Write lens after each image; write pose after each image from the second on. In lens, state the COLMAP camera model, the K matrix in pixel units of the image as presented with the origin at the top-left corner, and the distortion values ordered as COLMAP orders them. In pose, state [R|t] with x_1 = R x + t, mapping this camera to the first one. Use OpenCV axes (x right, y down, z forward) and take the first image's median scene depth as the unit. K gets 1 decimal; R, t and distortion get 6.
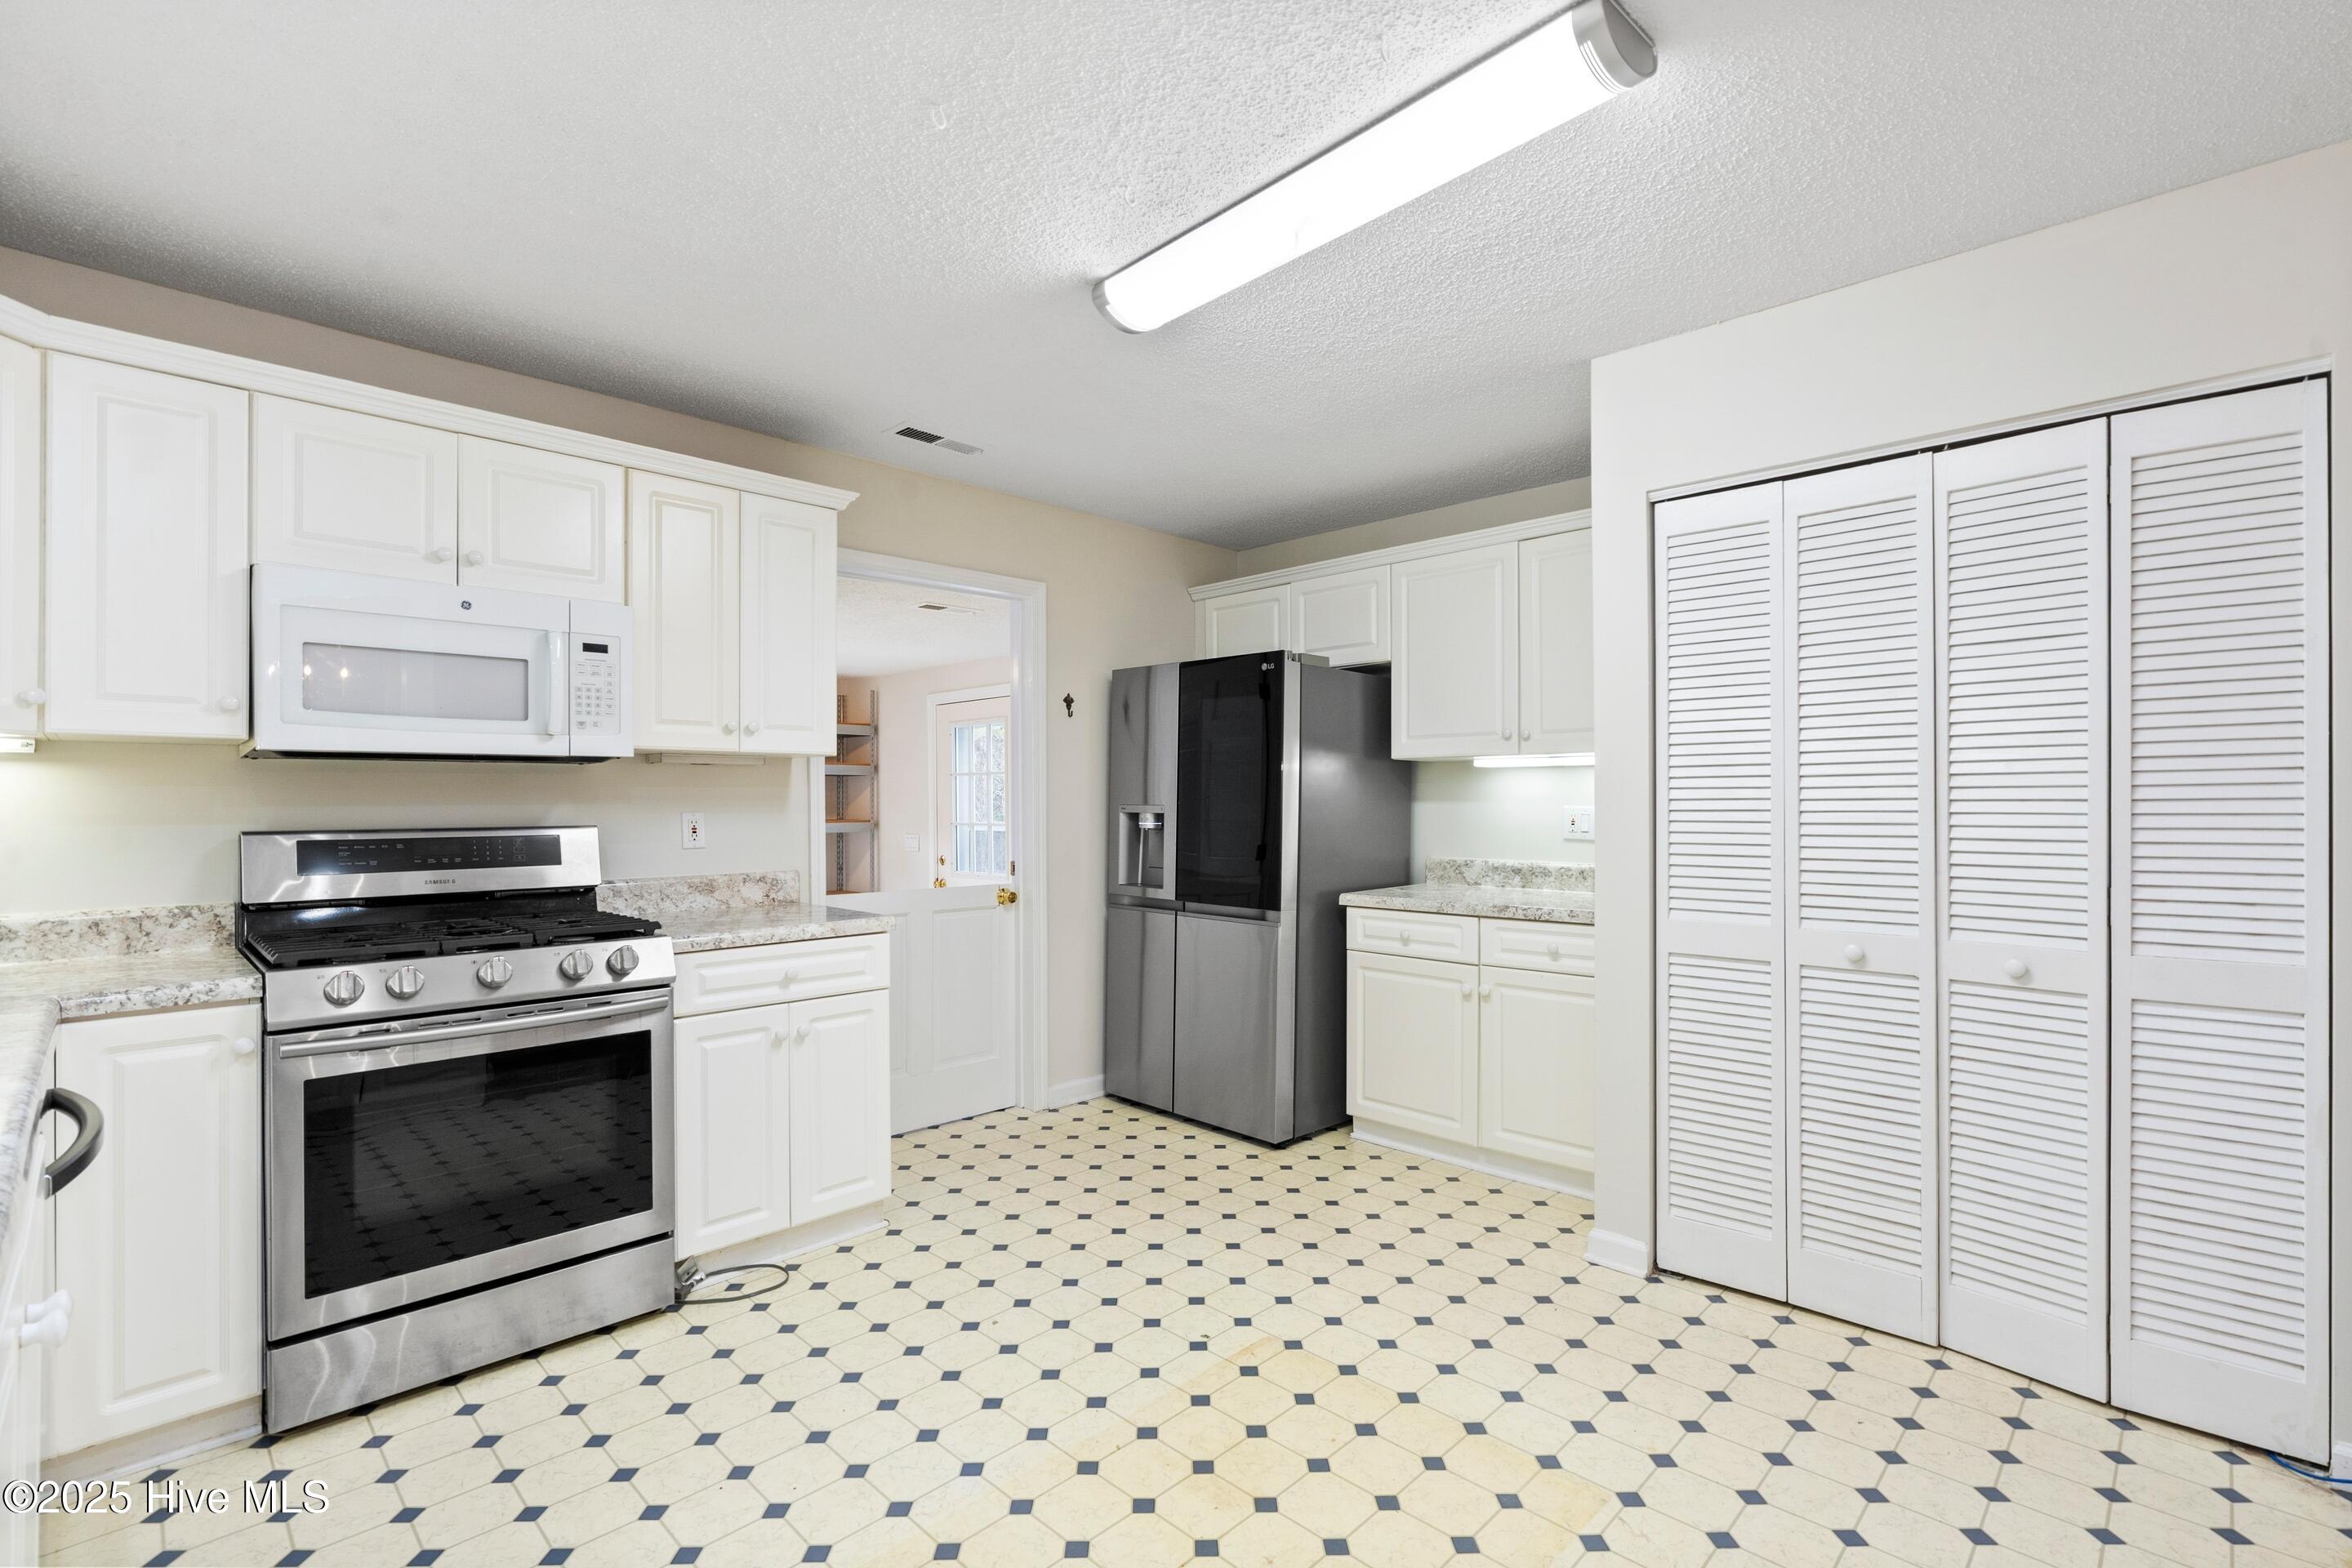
lens RADIAL K [[1060.0, 0, 1178.4], [0, 1060.0, 798.2], [0, 0, 1]] dist [-0.001397, -0.000245]
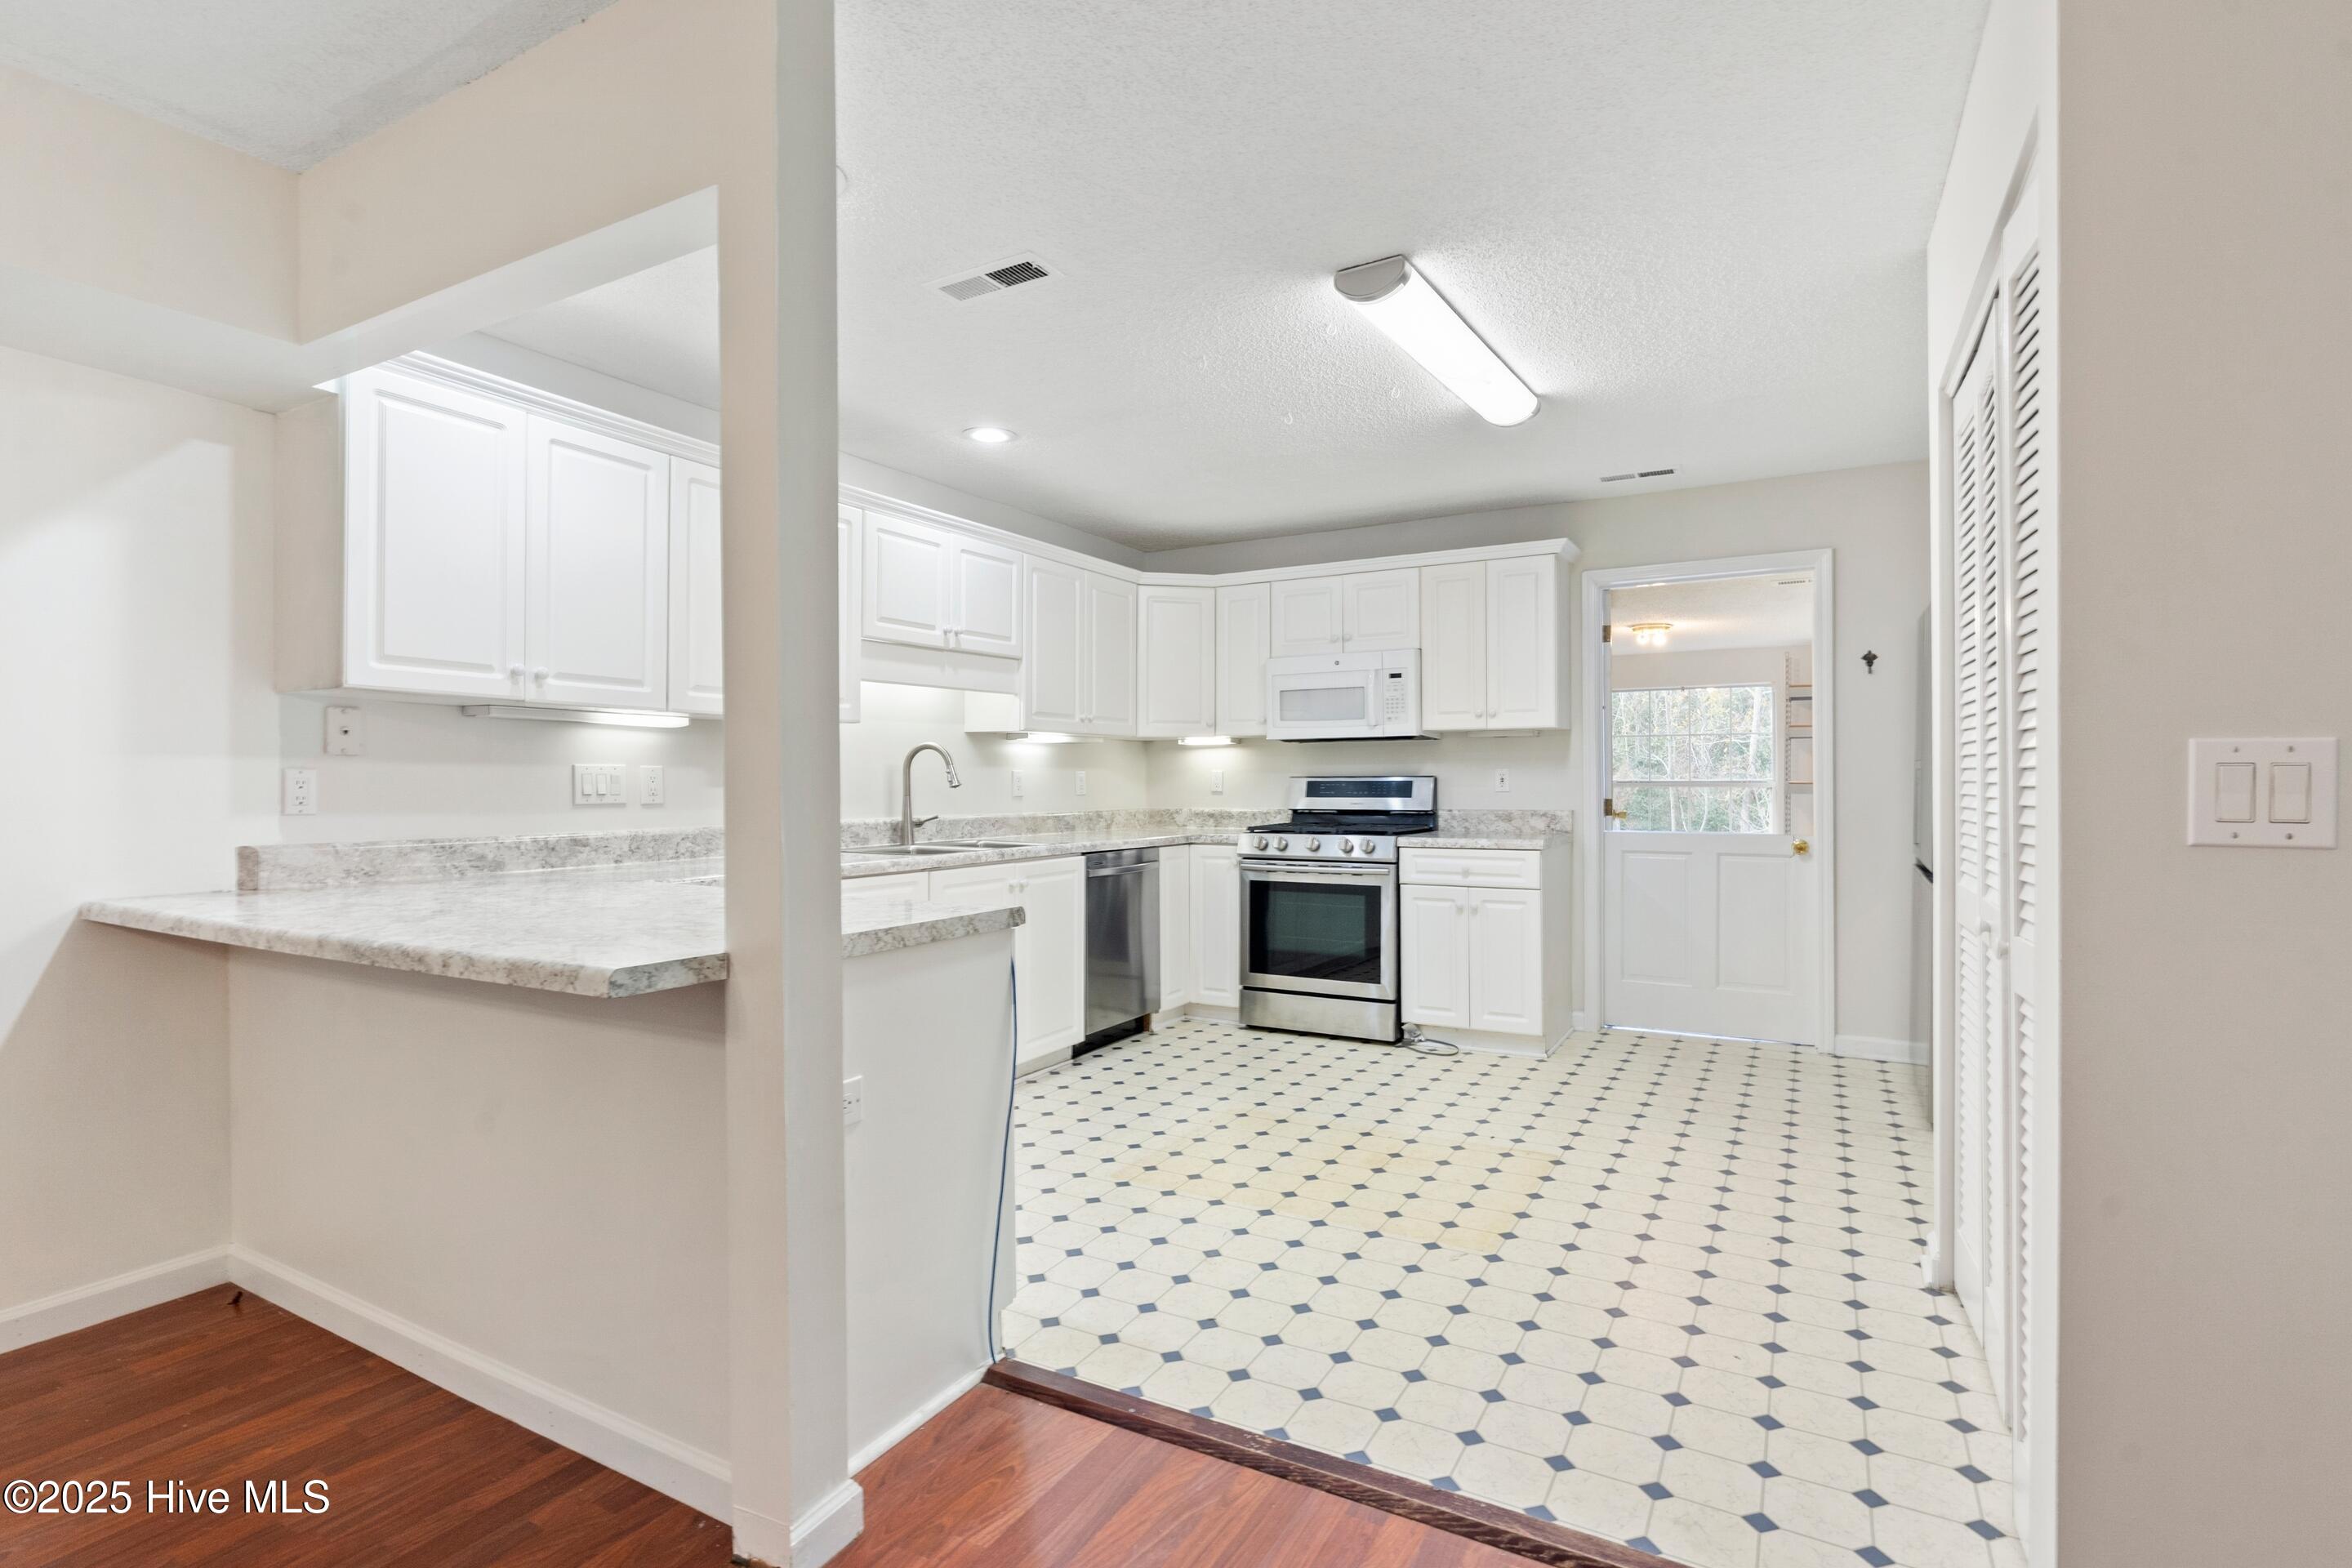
lens RADIAL K [[1111.2, 0, 1195.4], [0, 1111.2, 784.3], [0, 0, 1]] dist [-0.001270, 0.000219]
pose [[0.267217, 0.007340, -0.963609, 1.009417], [0.007388, 0.999926, 0.009665, 0.018403], [0.963608, -0.009702, 0.267143, 0.147902]]
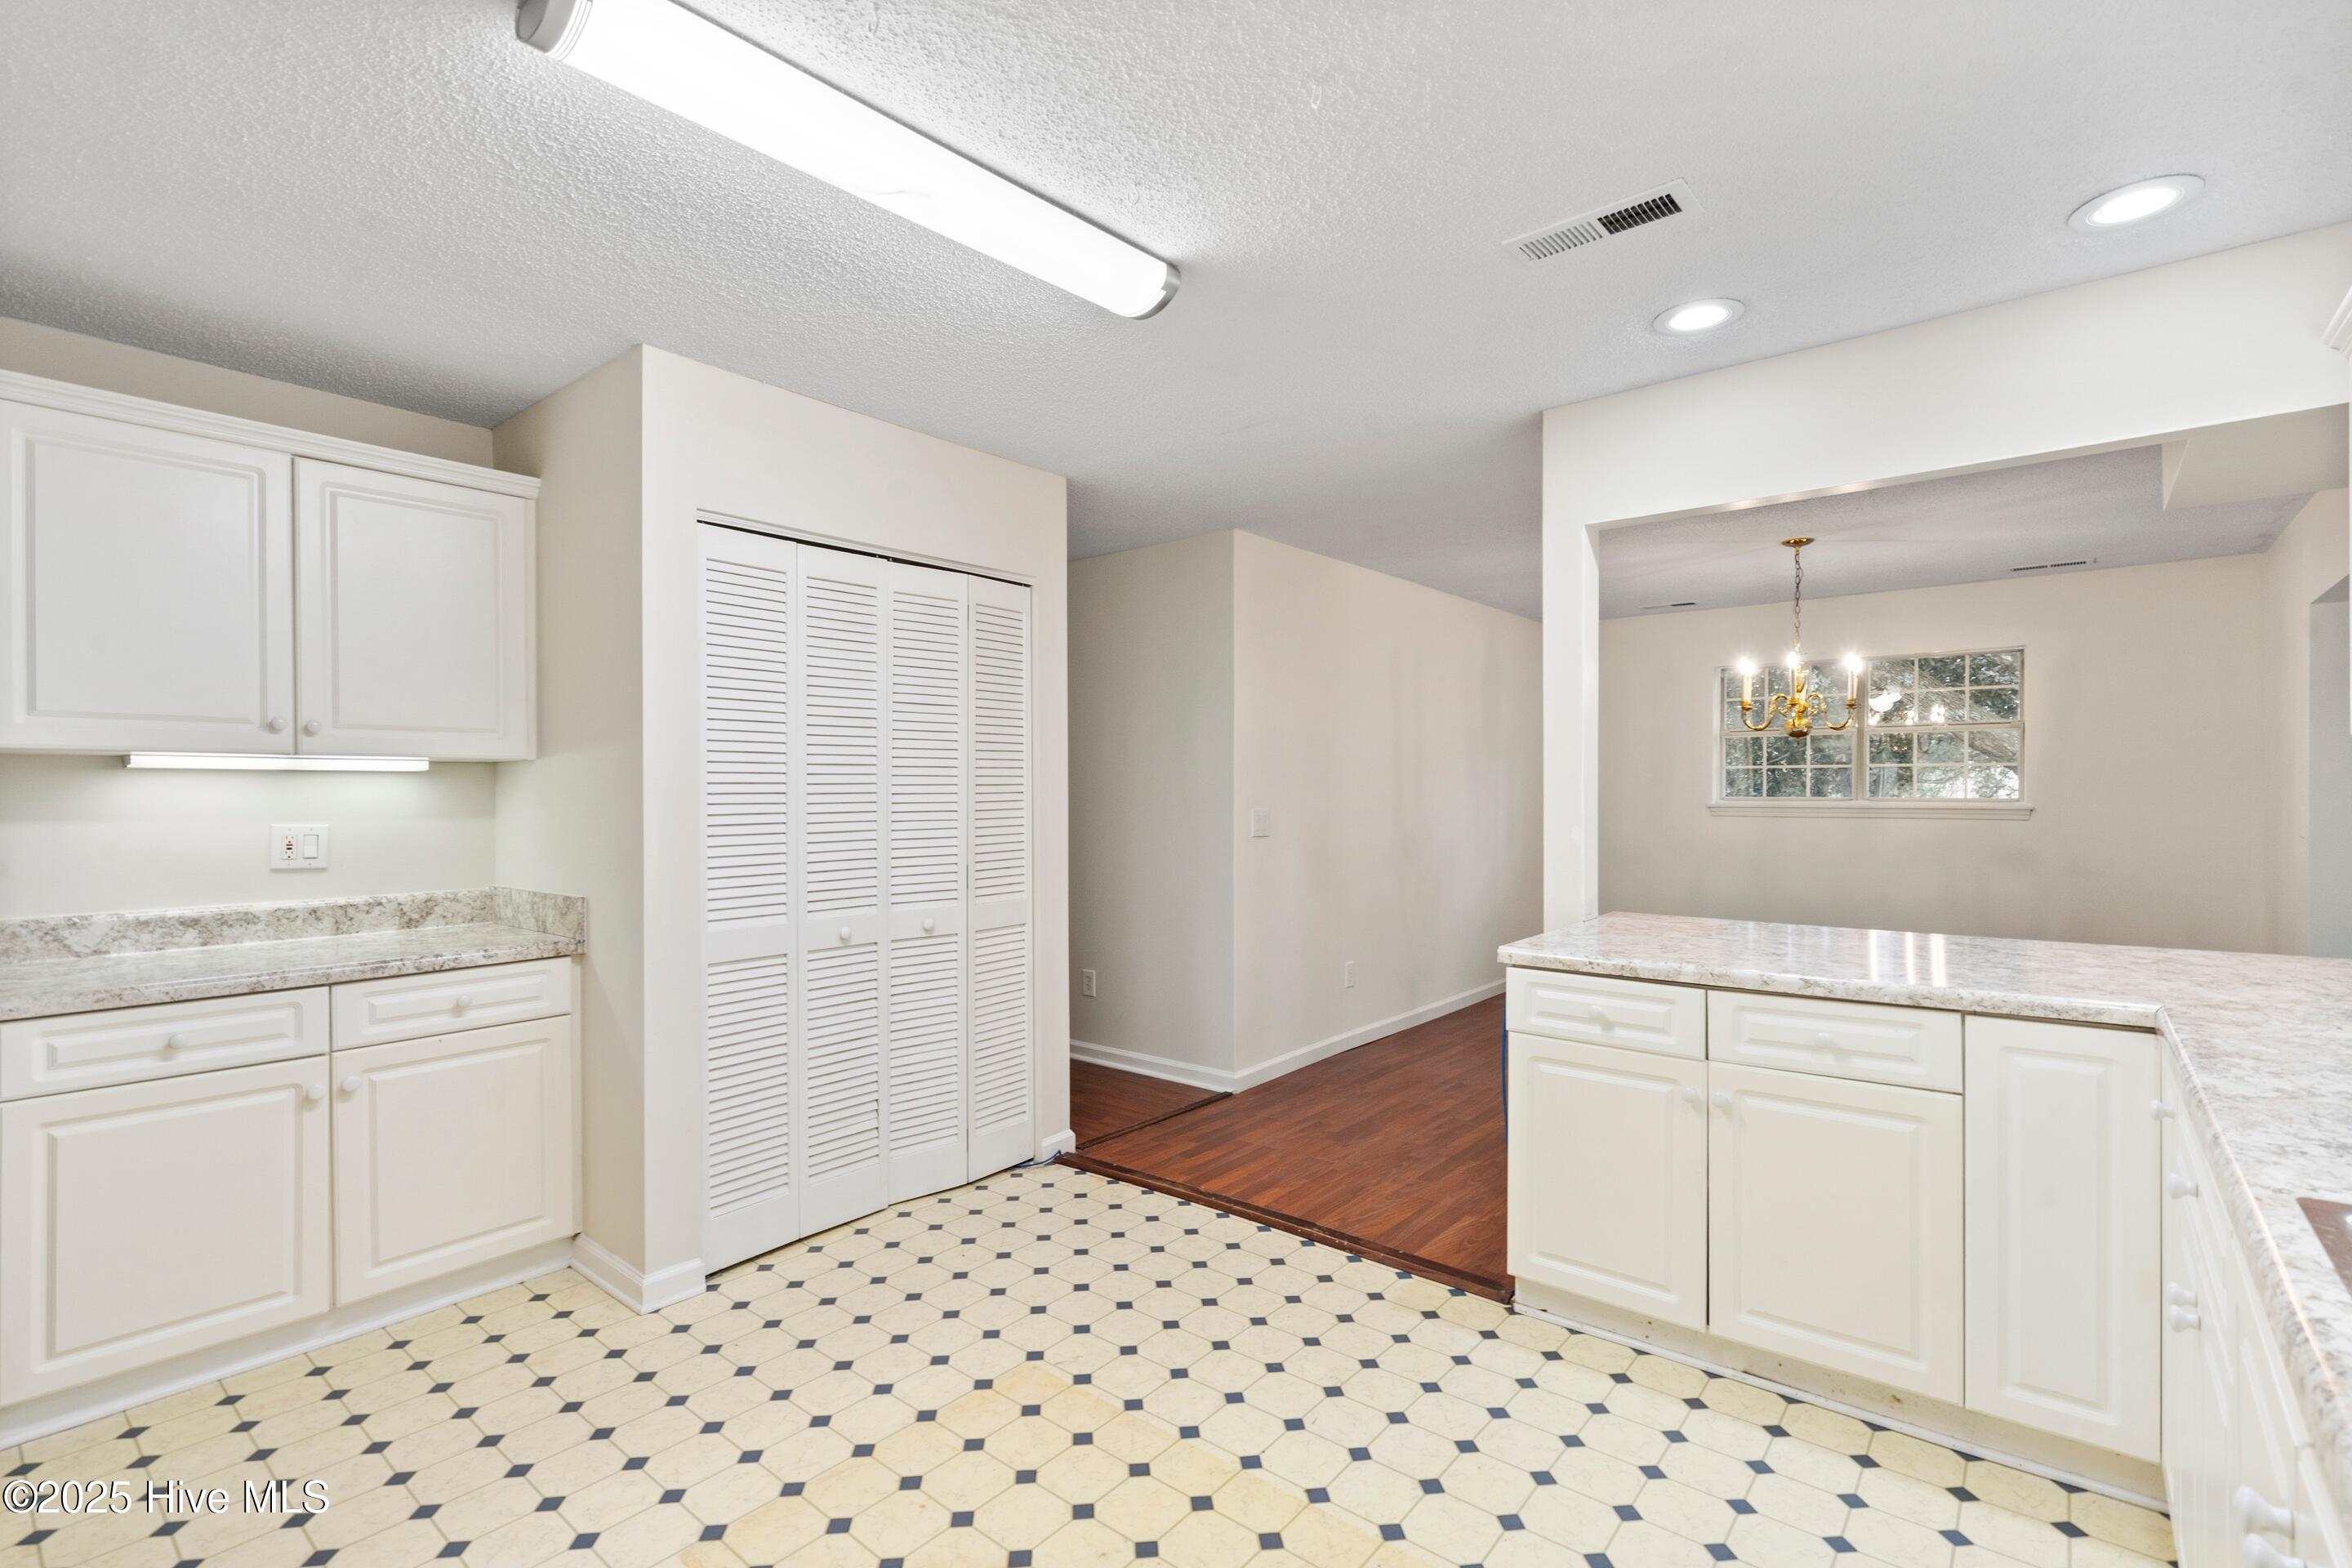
lens RADIAL K [[1069.4, 0, 1177.1], [0, 1069.4, 792.9], [0, 0, 1]] dist [-0.002958, 0.000079]
pose [[-0.087039, 0.001352, 0.996204, -0.529051], [0.001405, 0.999998, -0.001234, -0.015790], [-0.996204, 0.001292, -0.087041, 0.555907]]
